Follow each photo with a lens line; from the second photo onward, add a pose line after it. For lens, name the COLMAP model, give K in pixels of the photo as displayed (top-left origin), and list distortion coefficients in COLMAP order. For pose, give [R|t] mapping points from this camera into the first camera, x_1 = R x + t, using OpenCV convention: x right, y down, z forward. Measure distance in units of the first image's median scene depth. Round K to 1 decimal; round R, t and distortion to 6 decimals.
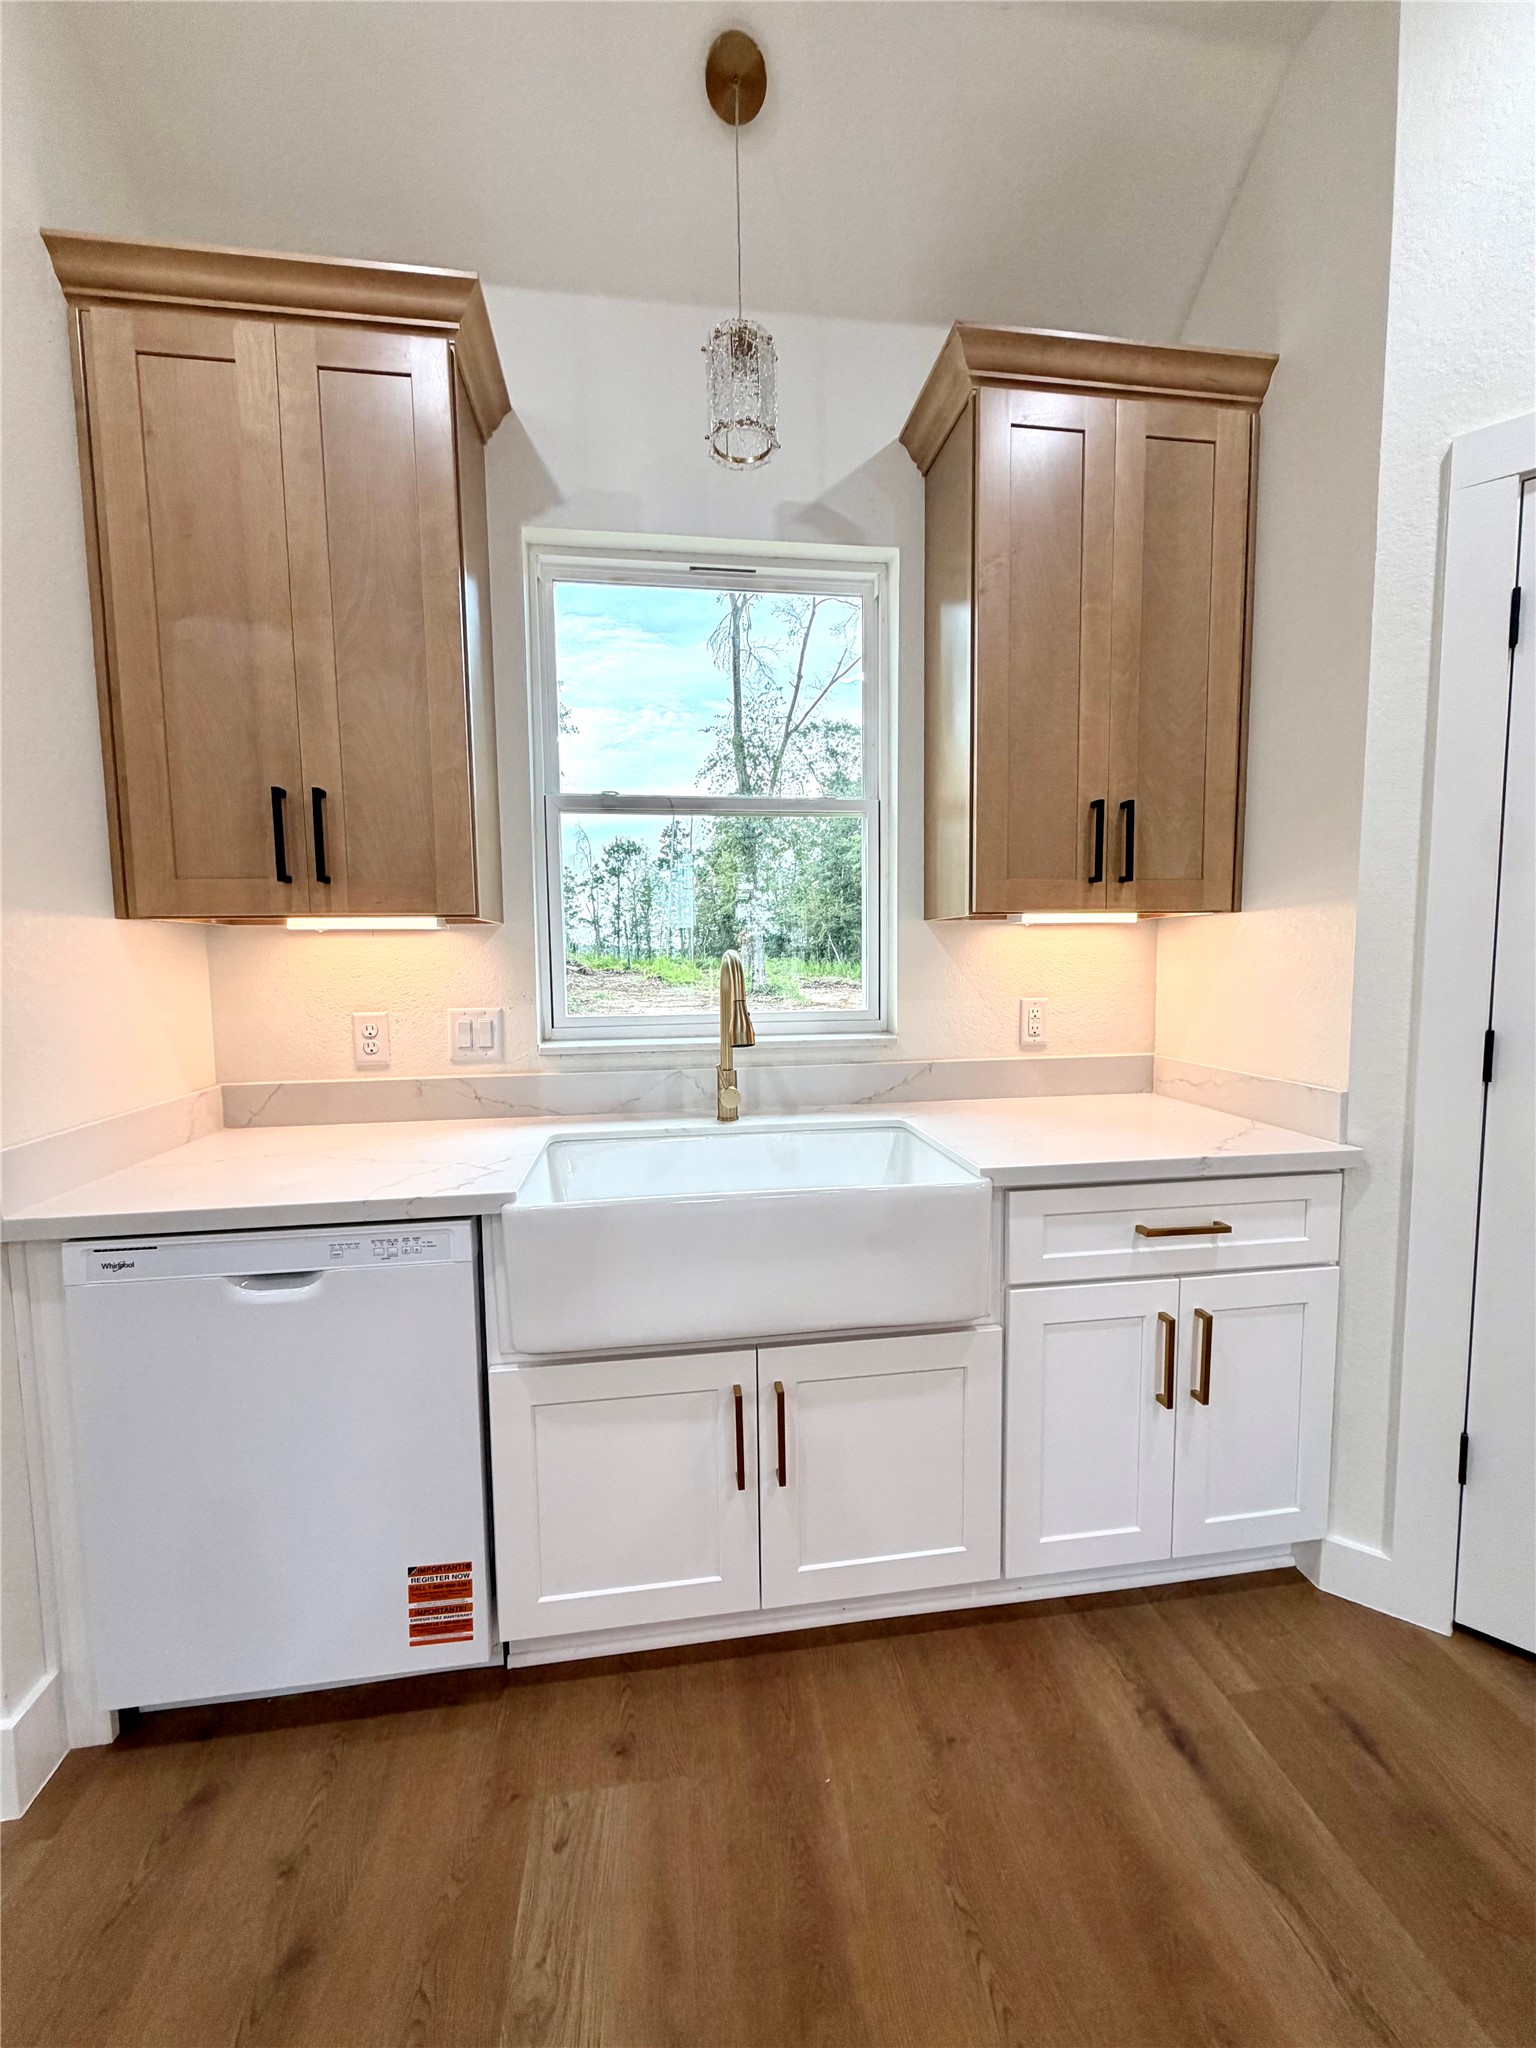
lens RADIAL K [[818.6, 0, 771.5], [0, 818.6, 1025.1], [0, 0, 1]] dist [-0.000181, 0.000120]
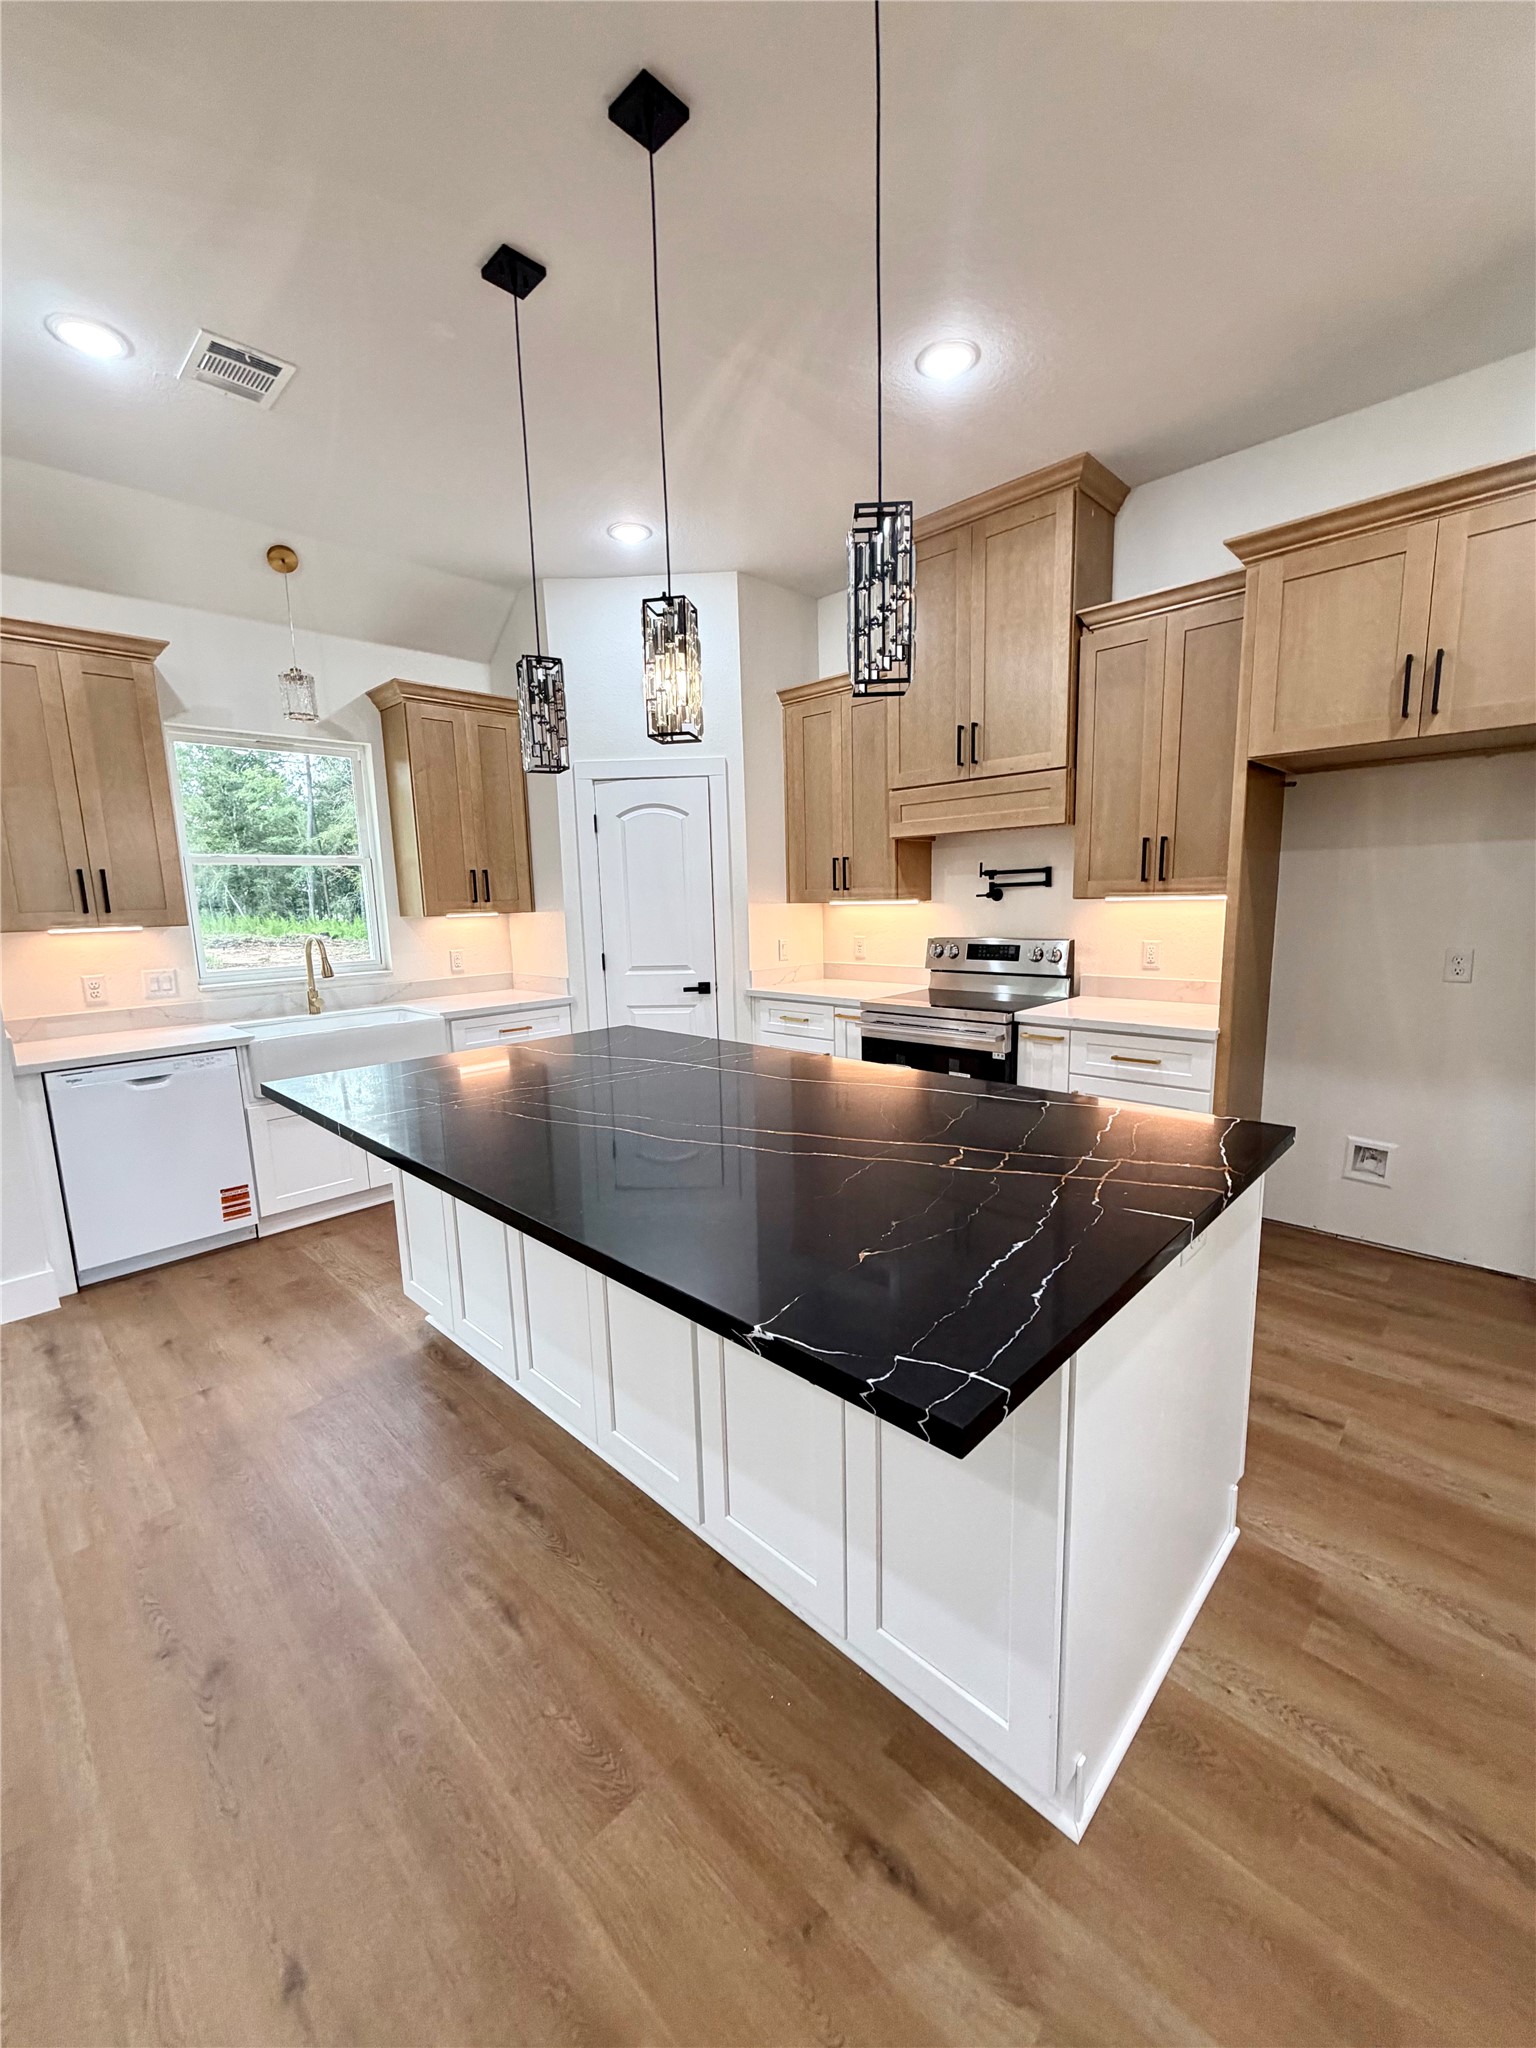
lens RADIAL K [[818.6, 0, 771.8], [0, 818.6, 1025.9], [0, 0, 1]] dist [-0.000181, 0.000120]
pose [[0.790118, -0.105441, 0.603818, -0.442125], [0.066763, 0.994037, 0.086220, 0.045705], [-0.609308, -0.027812, 0.792446, -1.557090]]
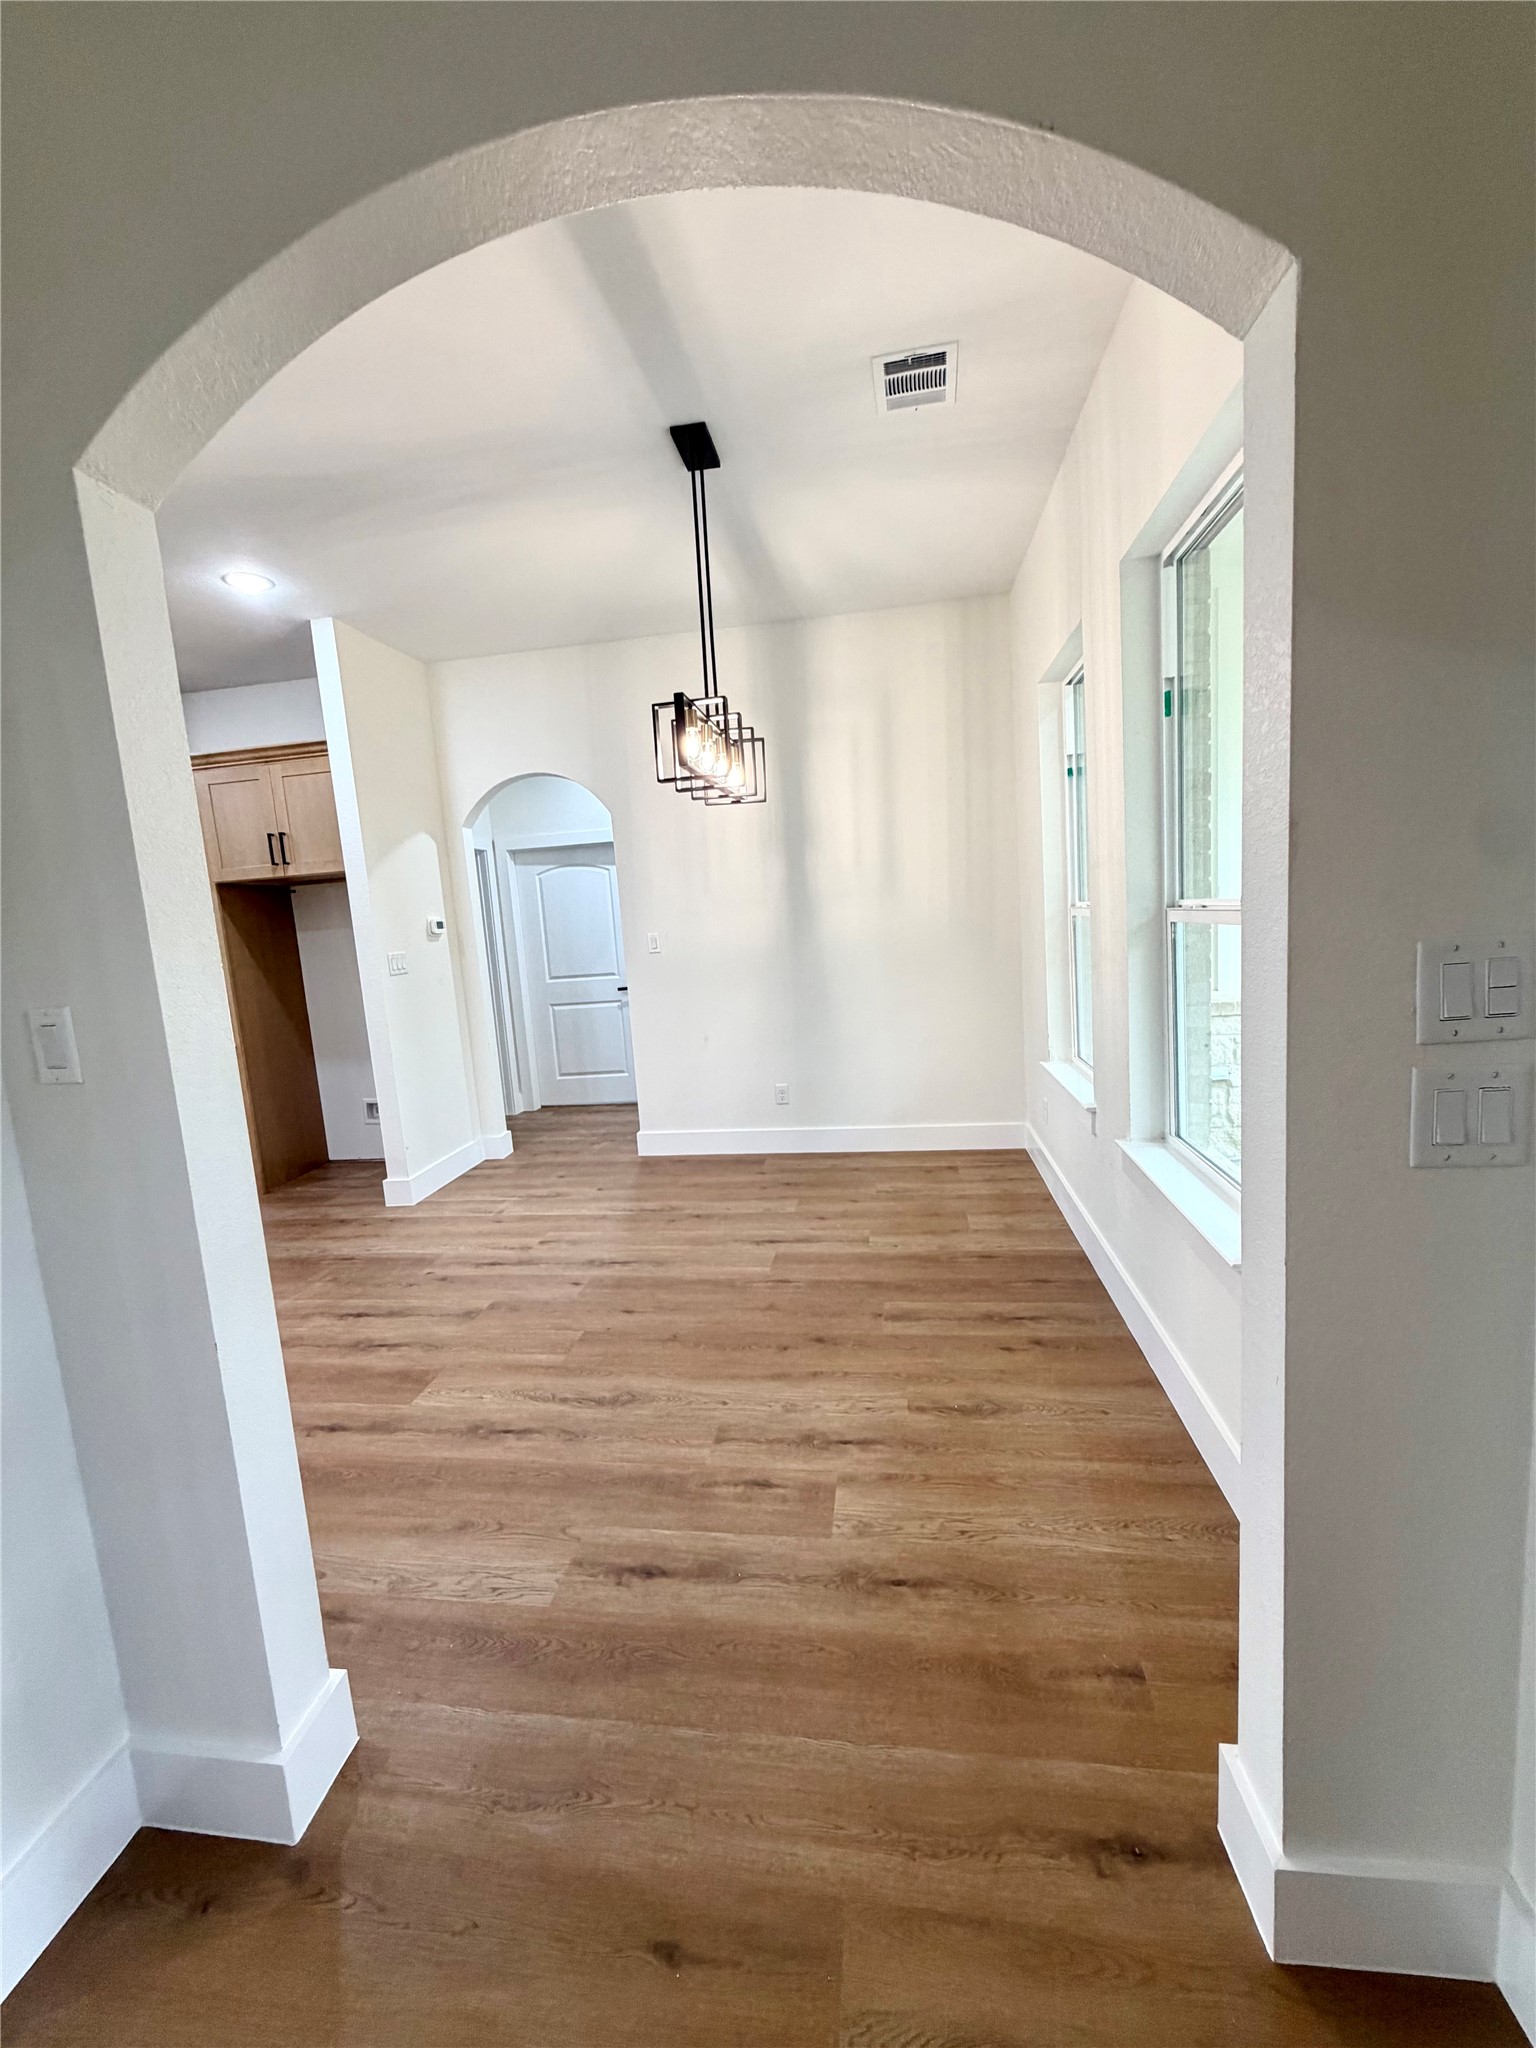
lens RADIAL K [[825.2, 0, 769.7], [0, 825.2, 1018.4], [0, 0, 1]] dist [0.000495, 0.000043]
pose [[0.288176, -0.128907, 0.948861, -0.786701], [0.148469, 0.984930, 0.088716, 0.193500], [-0.945998, 0.115310, 0.302972, -3.310141]]
